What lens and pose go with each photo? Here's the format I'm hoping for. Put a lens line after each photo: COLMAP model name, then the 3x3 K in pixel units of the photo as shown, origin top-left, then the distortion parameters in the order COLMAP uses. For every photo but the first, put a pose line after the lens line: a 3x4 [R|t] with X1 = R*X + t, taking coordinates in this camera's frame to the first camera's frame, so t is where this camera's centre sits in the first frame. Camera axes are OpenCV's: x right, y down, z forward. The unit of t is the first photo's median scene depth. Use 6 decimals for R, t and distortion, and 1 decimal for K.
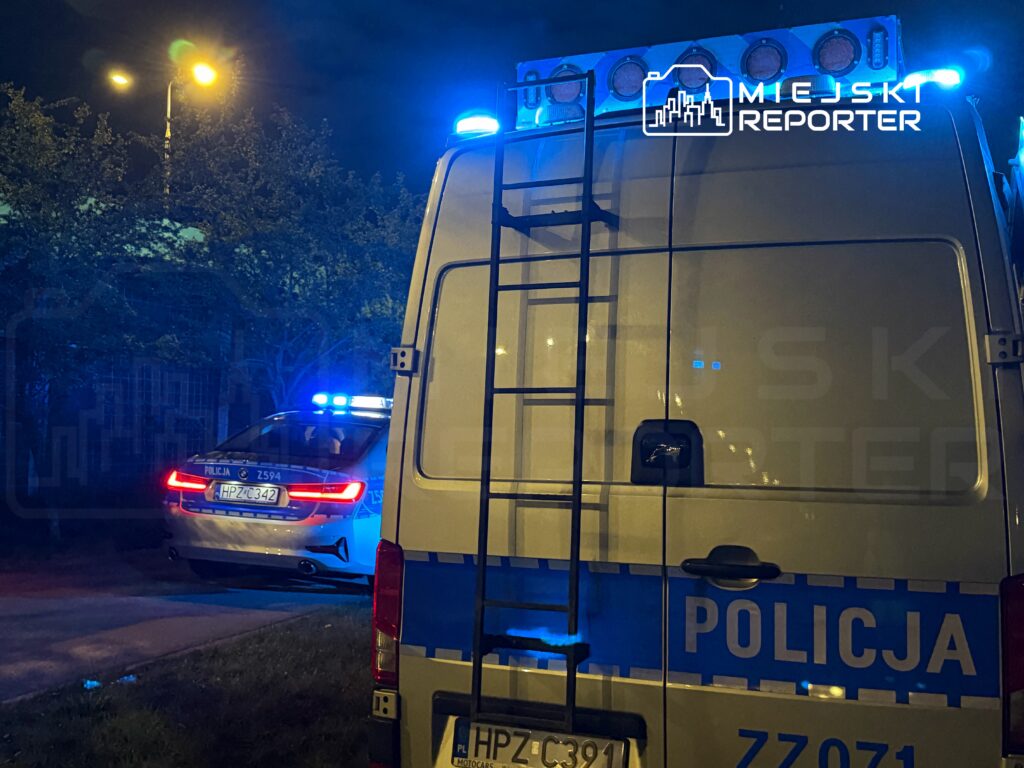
lens RADIAL K [[1159.1, 0, 512.0], [0, 1159.1, 384.0], [0, 0, 1]] dist [0.193683, -0.612426]
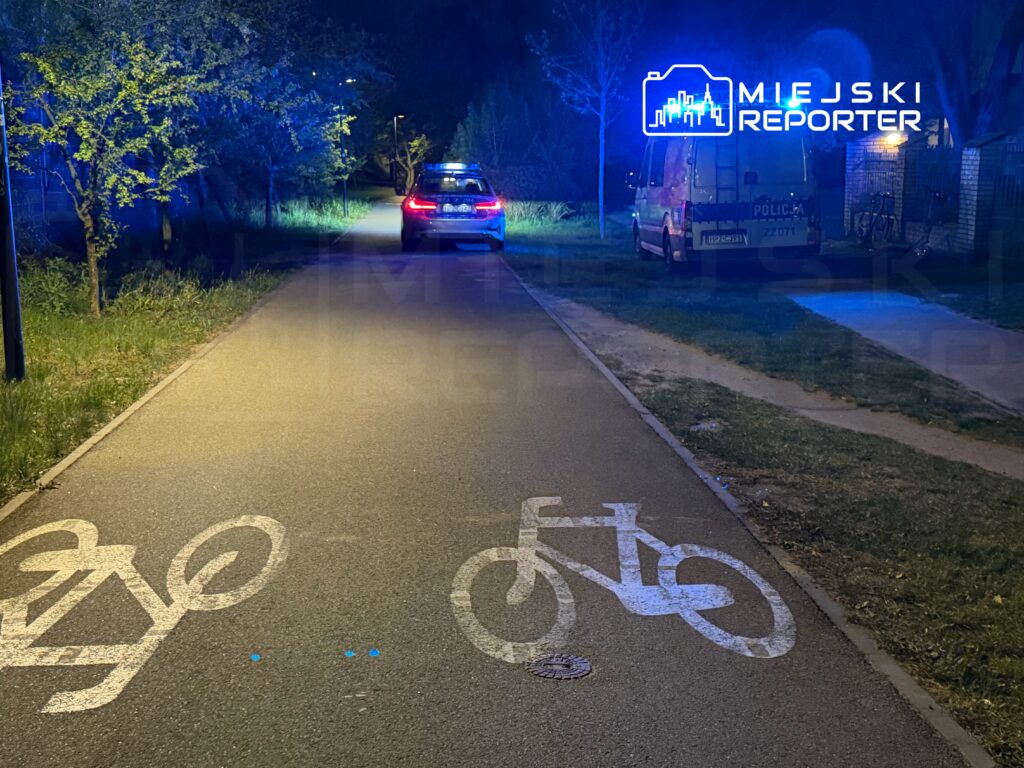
lens RADIAL K [[1334.6, 0, 512.0], [0, 1334.6, 384.0], [0, 0, 1]] dist [0.136484, 0.000295]
pose [[0.910010, -0.108691, 0.400086, -3.098401], [0.026323, 0.978223, 0.205881, -0.283090], [-0.413750, -0.176823, 0.893053, -3.784986]]
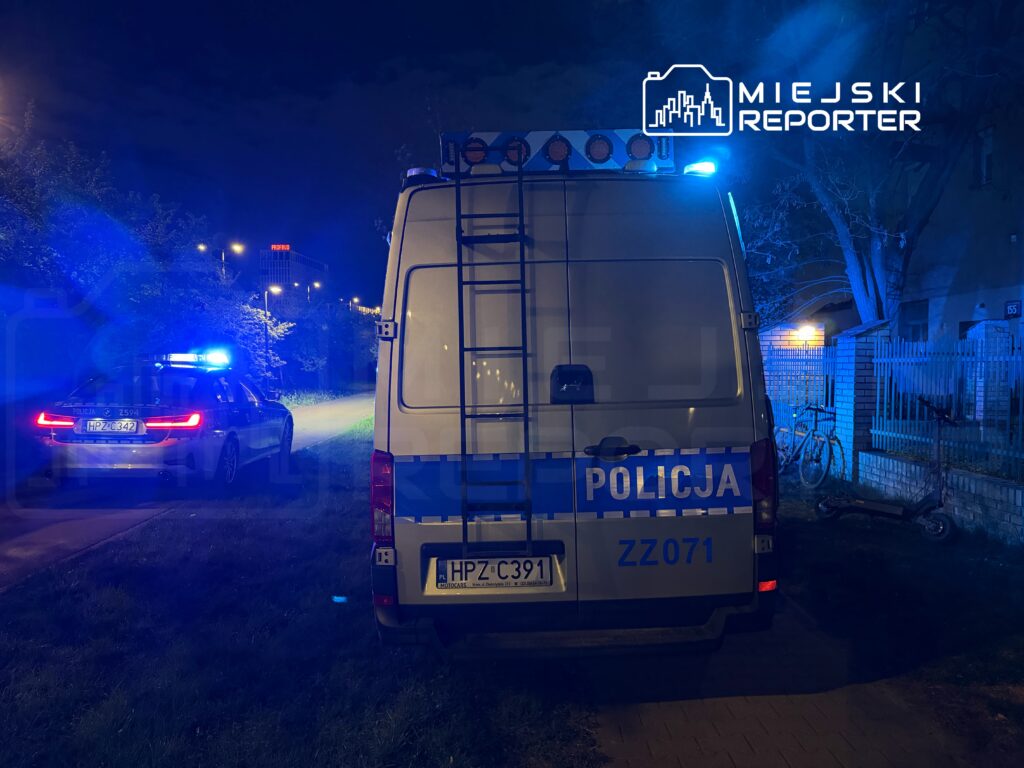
lens RADIAL K [[711.5, 0, 512.0], [0, 711.5, 384.0], [0, 0, 1]] dist [0.022902, -0.004542]
pose [[0.913657, -0.042715, 0.404235, -0.332367], [0.017598, 0.997688, 0.065649, -0.009113], [-0.406105, -0.052867, 0.912296, 0.101122]]
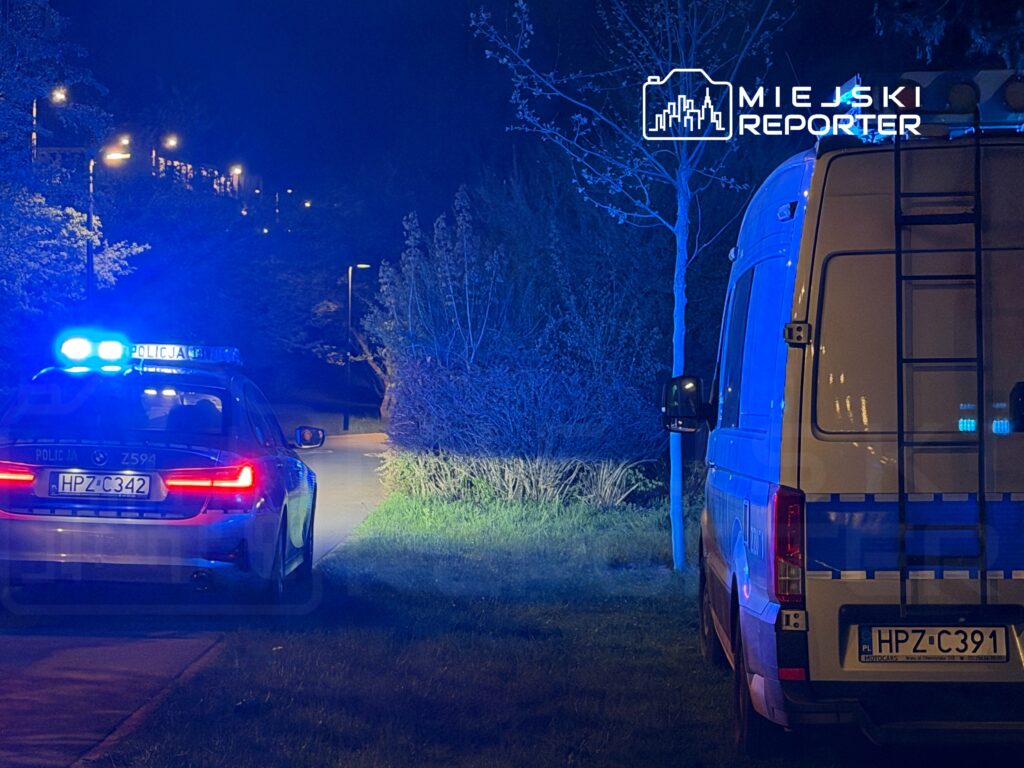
lens RADIAL K [[2497.5, 0, 512.9], [0, 2497.5, 408.6], [0, 0, 1]] dist [0.146725, -0.208372]
pose [[0.939119, -0.027822, 0.342465, -1.289478], [0.009266, 0.998404, 0.055702, -0.093050], [-0.343468, -0.049138, 0.937878, -1.340142]]
